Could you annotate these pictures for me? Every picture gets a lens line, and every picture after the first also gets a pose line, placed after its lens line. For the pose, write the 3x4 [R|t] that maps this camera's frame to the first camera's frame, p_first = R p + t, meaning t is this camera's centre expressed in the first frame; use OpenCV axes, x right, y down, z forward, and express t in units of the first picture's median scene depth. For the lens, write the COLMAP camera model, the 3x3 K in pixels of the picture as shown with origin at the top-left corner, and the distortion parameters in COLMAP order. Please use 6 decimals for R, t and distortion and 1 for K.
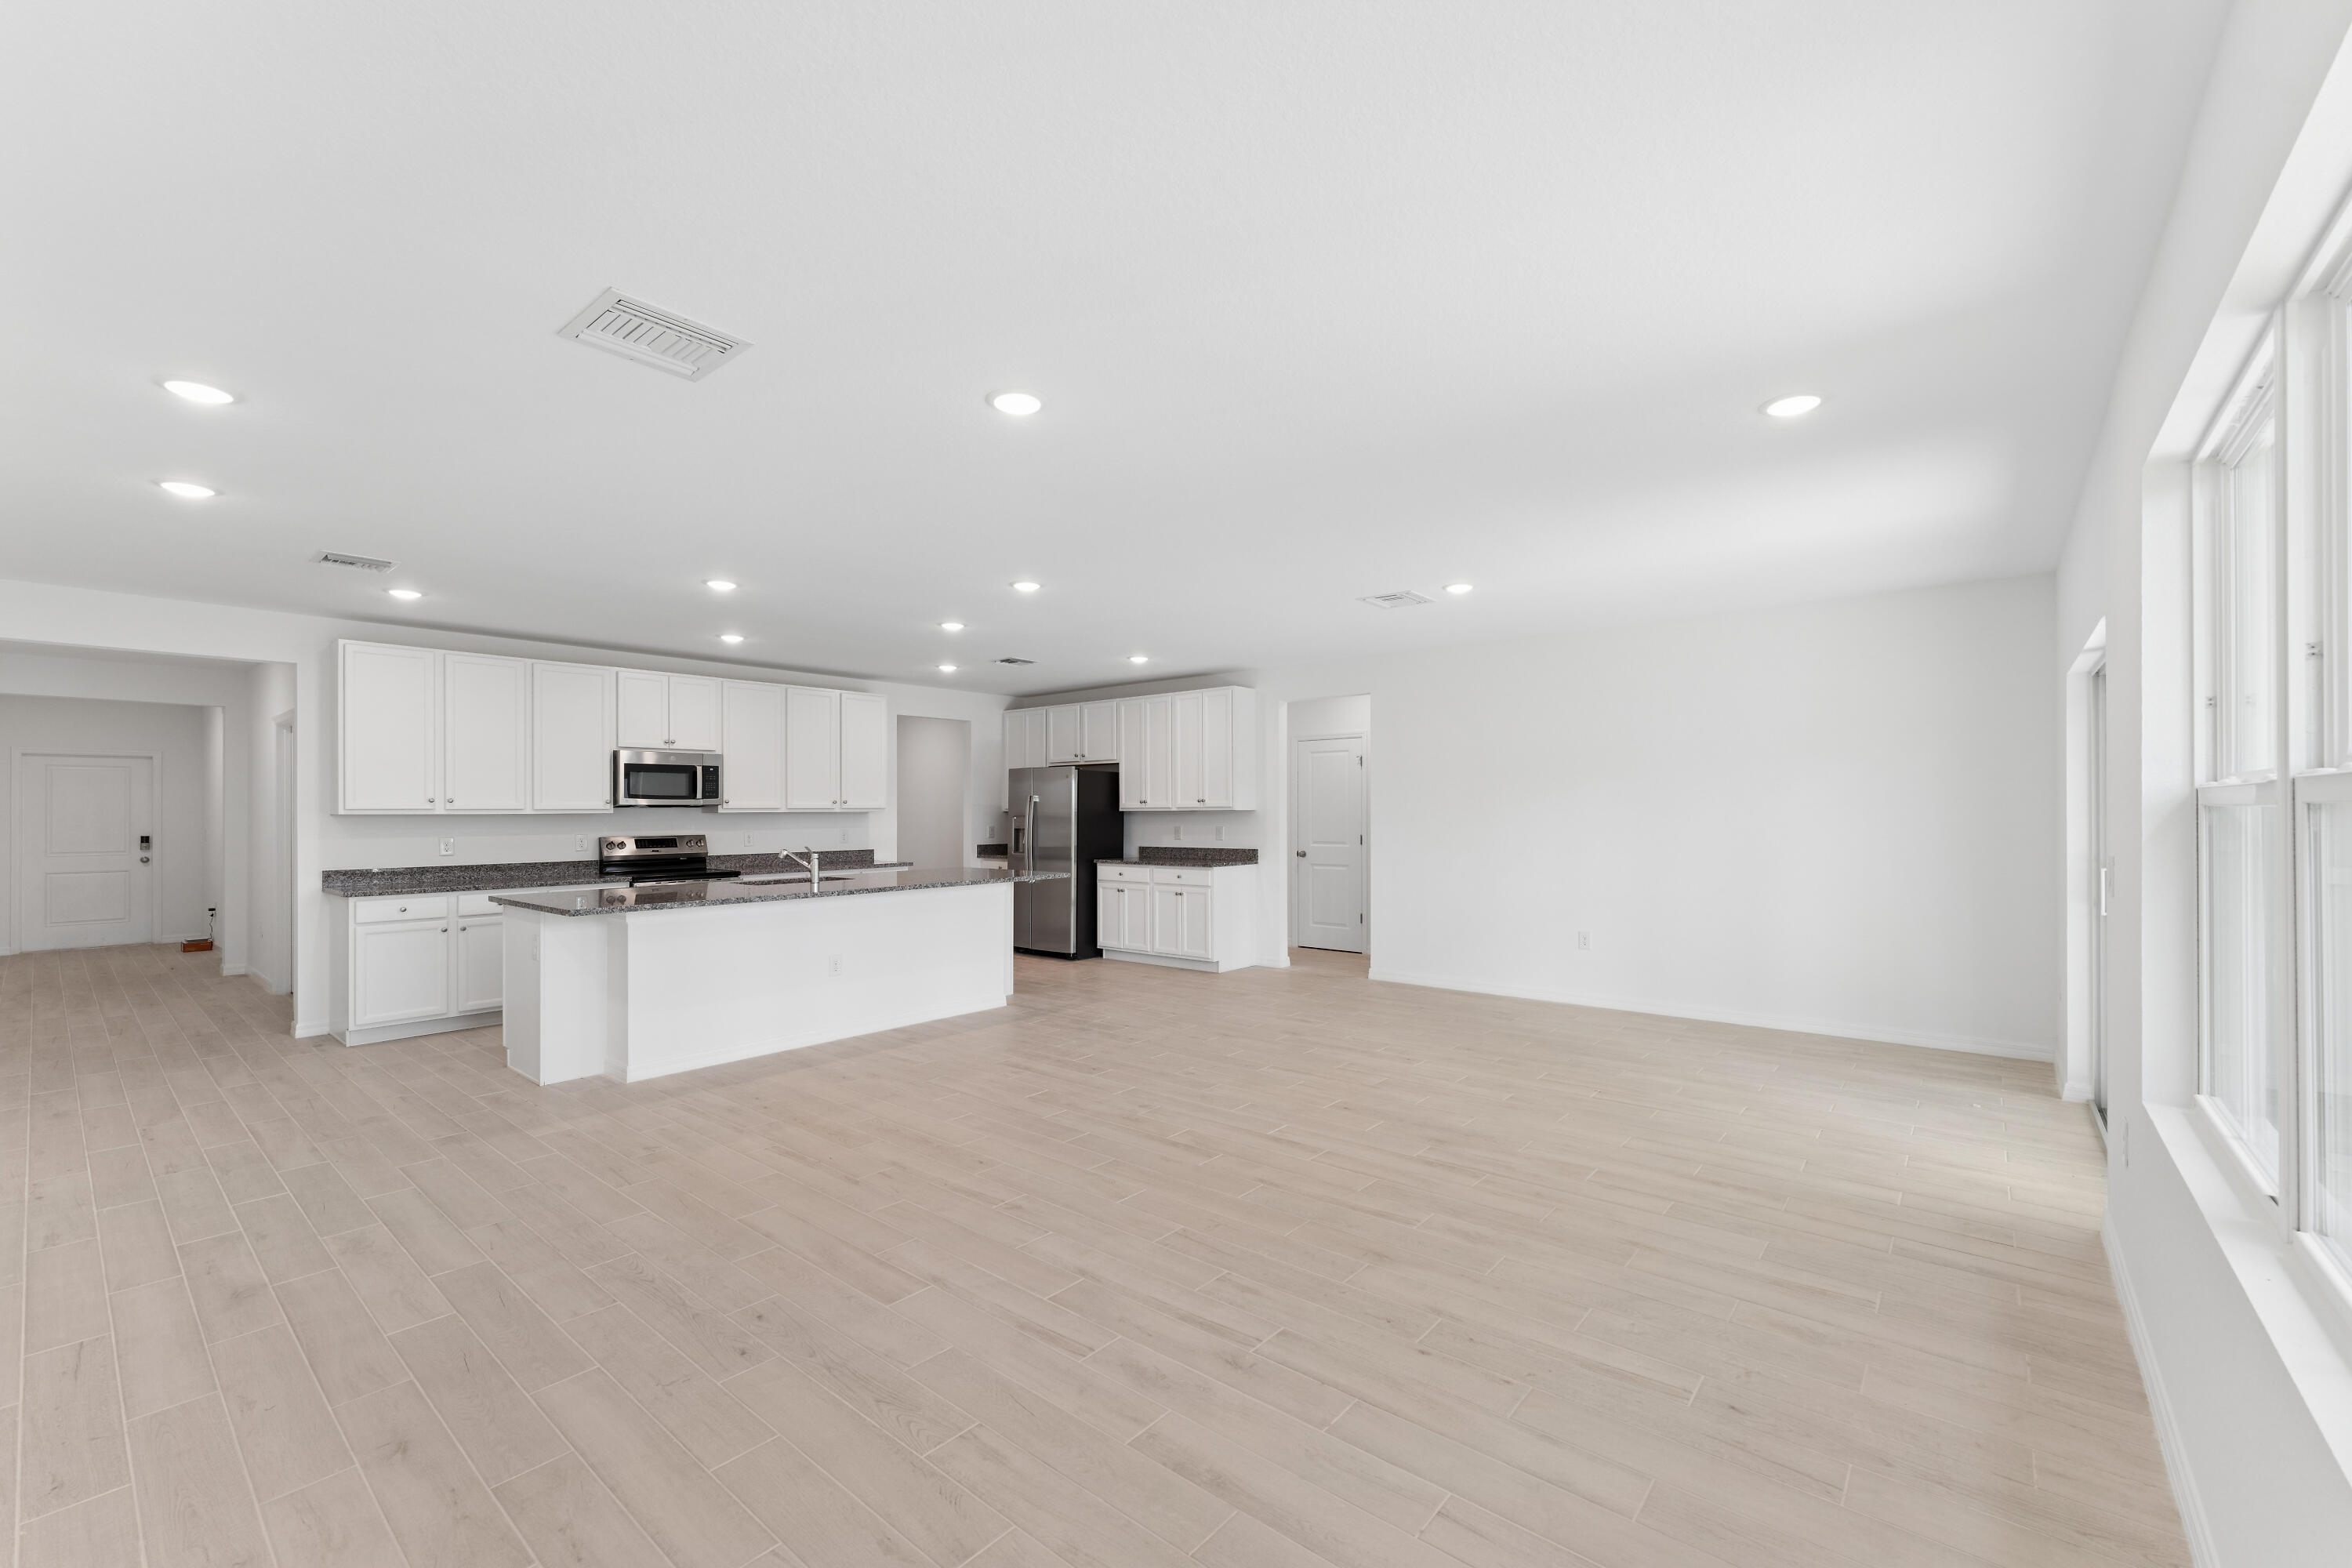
lens RADIAL K [[956.3, 0, 1185.5], [0, 956.3, 801.0], [0, 0, 1]] dist [0.000544, -0.000075]
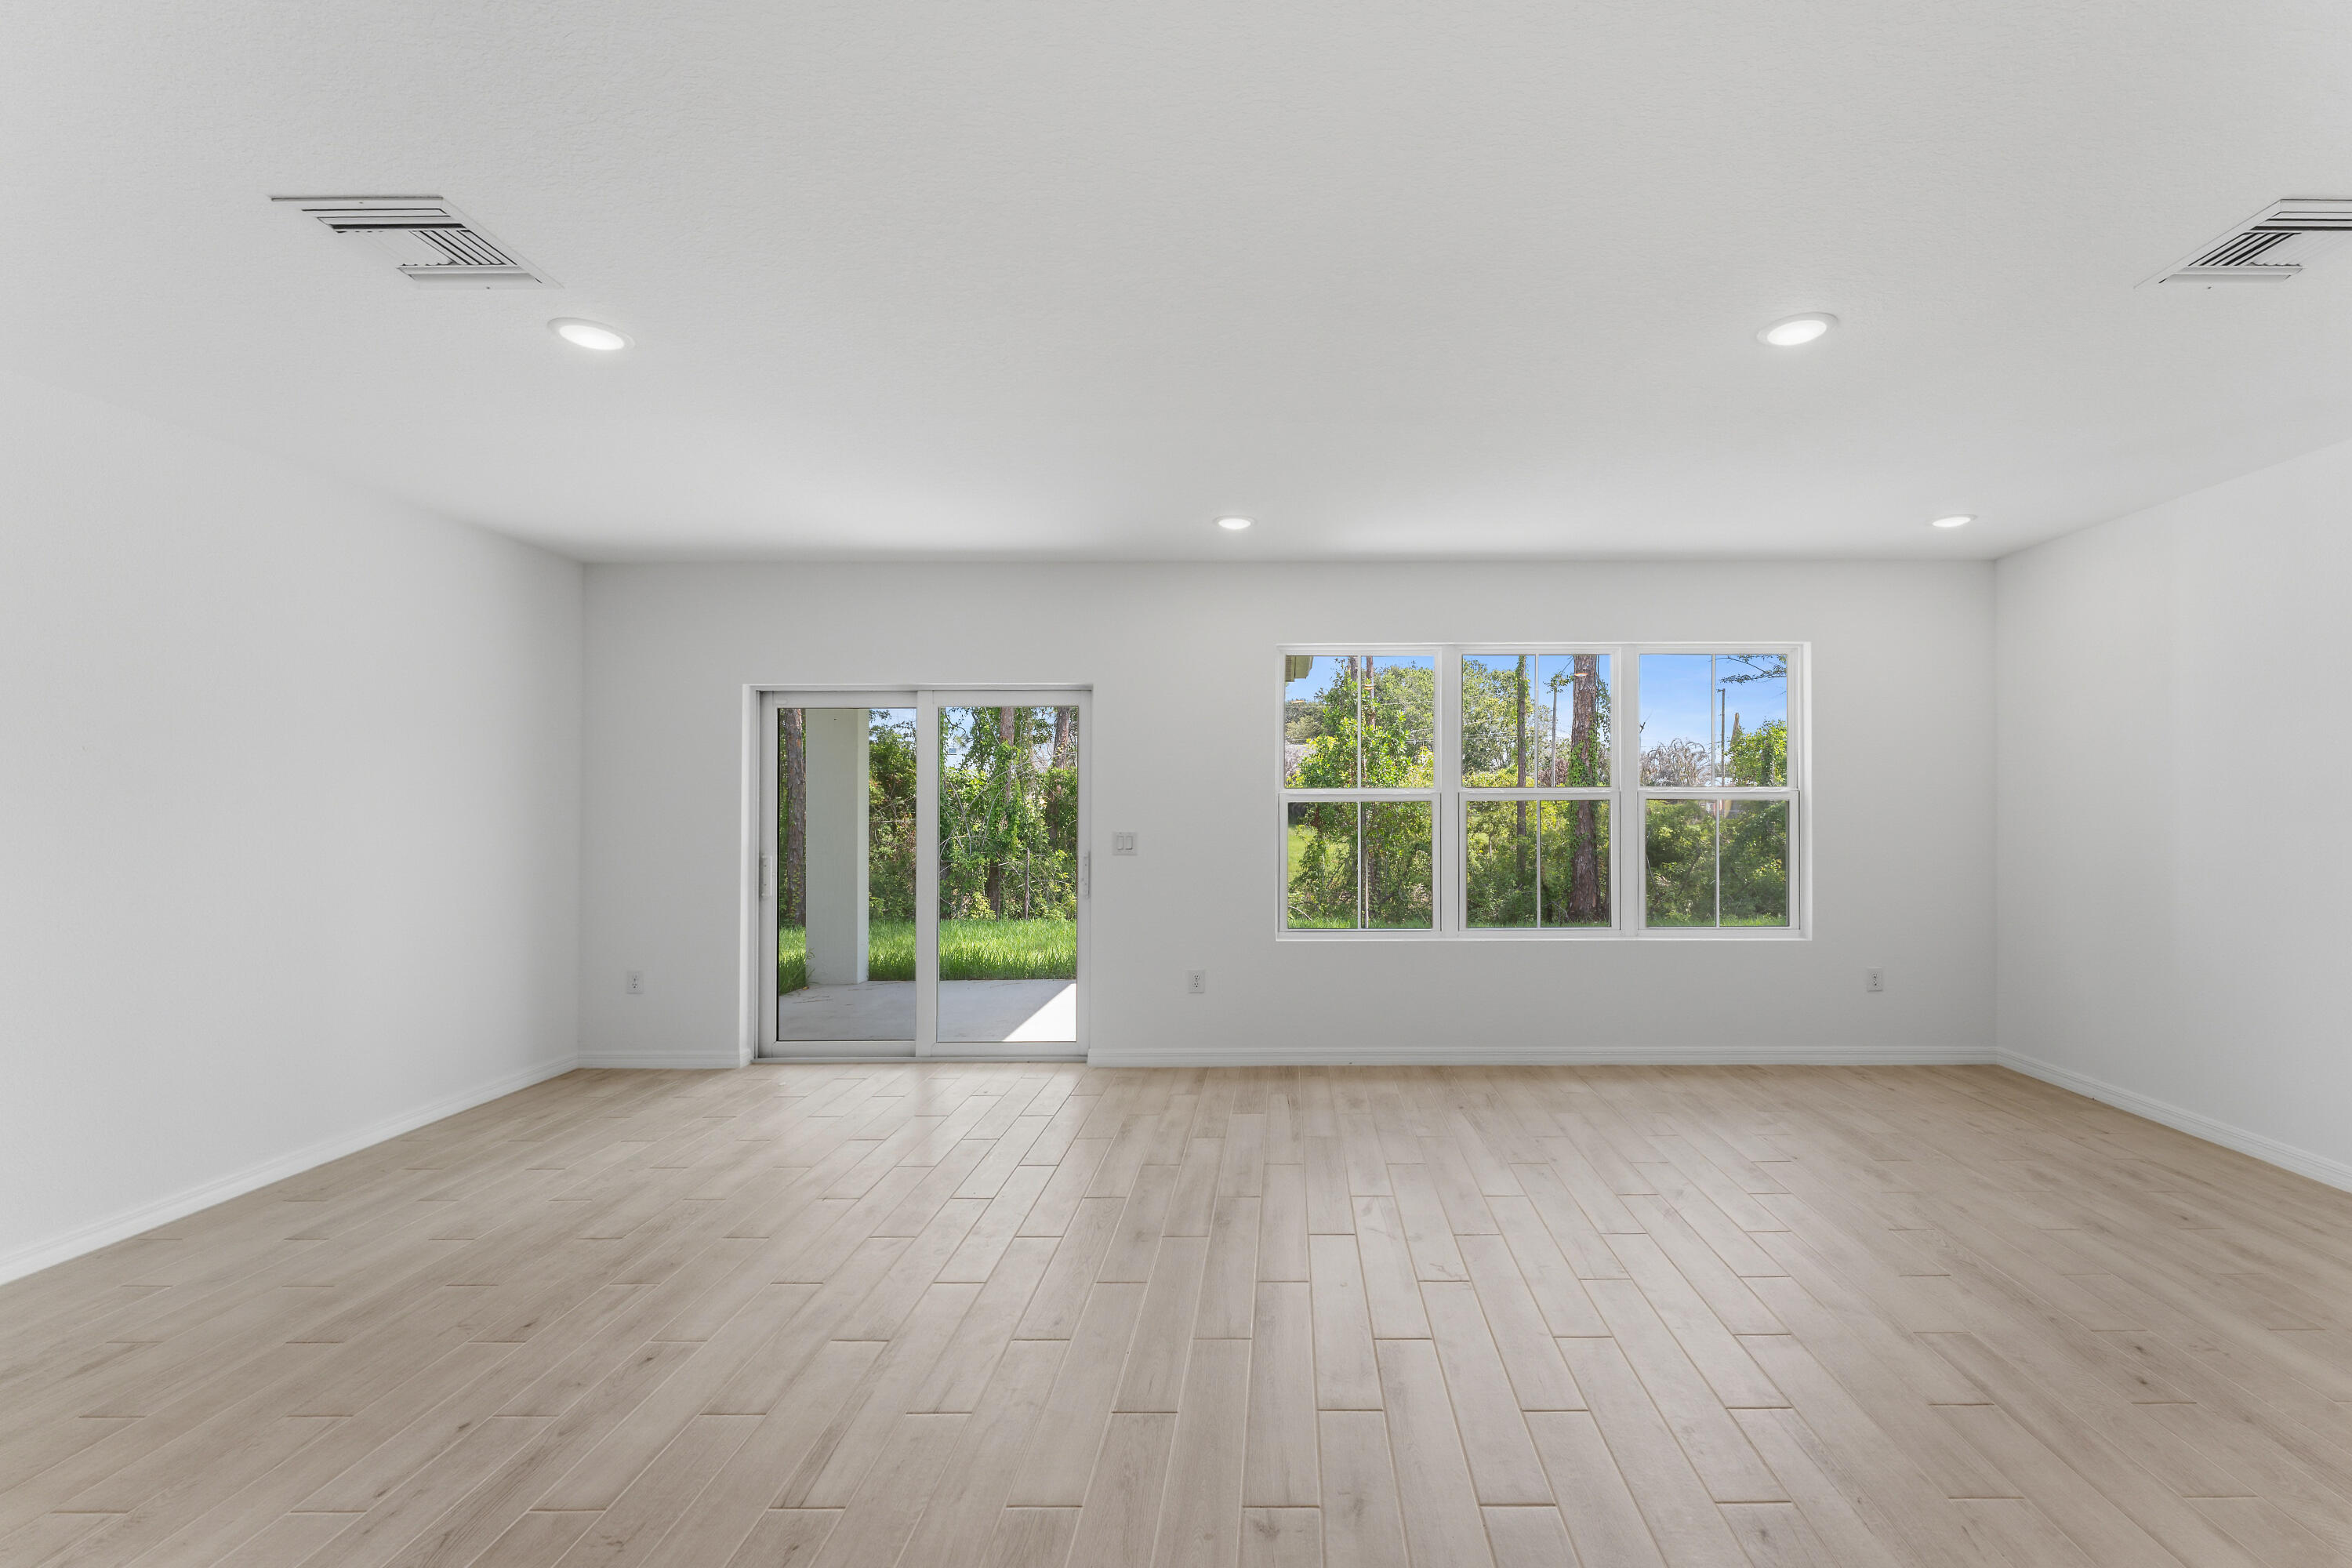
lens RADIAL K [[995.5, 0, 1284.7], [0, 995.5, 790.9], [0, 0, 1]] dist [0.001790, -0.000017]
pose [[-0.639597, 0.015465, 0.768555, -0.239469], [-0.001574, 0.999769, -0.021428, 0.010044], [-0.768709, -0.014915, -0.639425, 0.803776]]
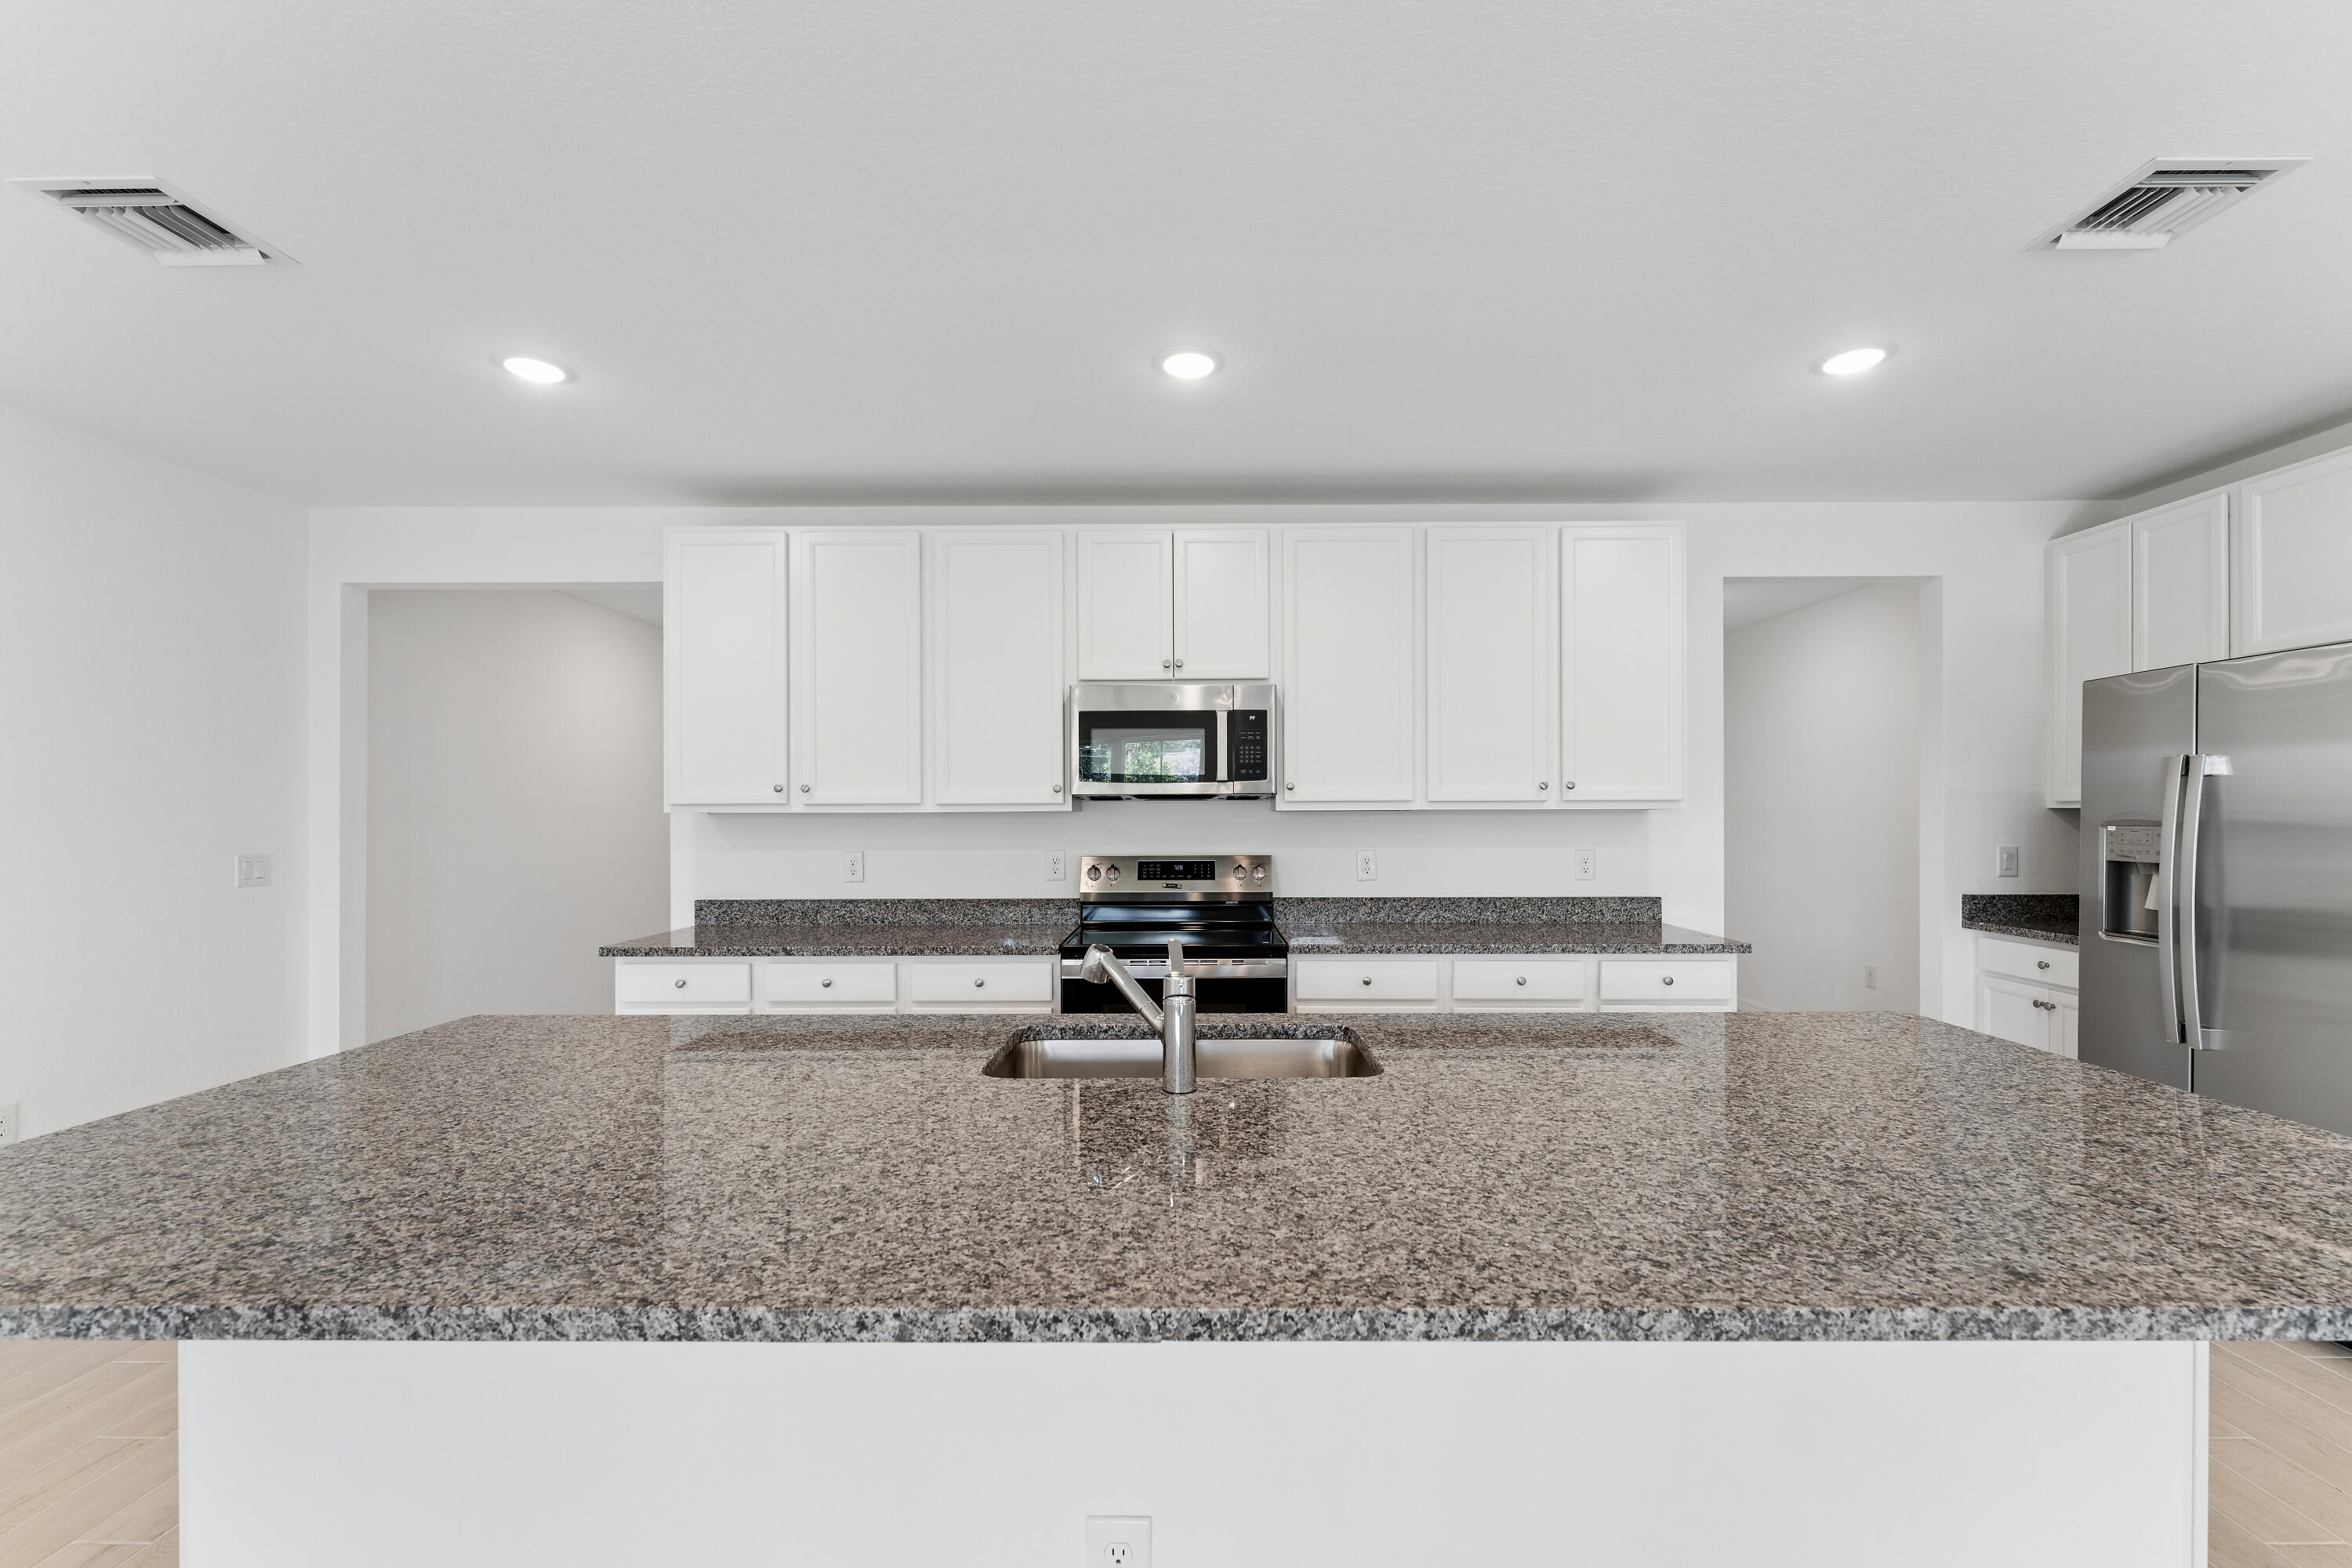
lens RADIAL K [[956.3, 0, 1185.5], [0, 956.3, 801.0], [0, 0, 1]] dist [0.000544, -0.000075]
pose [[0.631484, -0.006301, -0.775363, -0.165146], [0.007979, 0.999967, -0.001627, 0.008691], [0.775348, -0.005159, 0.631513, 0.727938]]
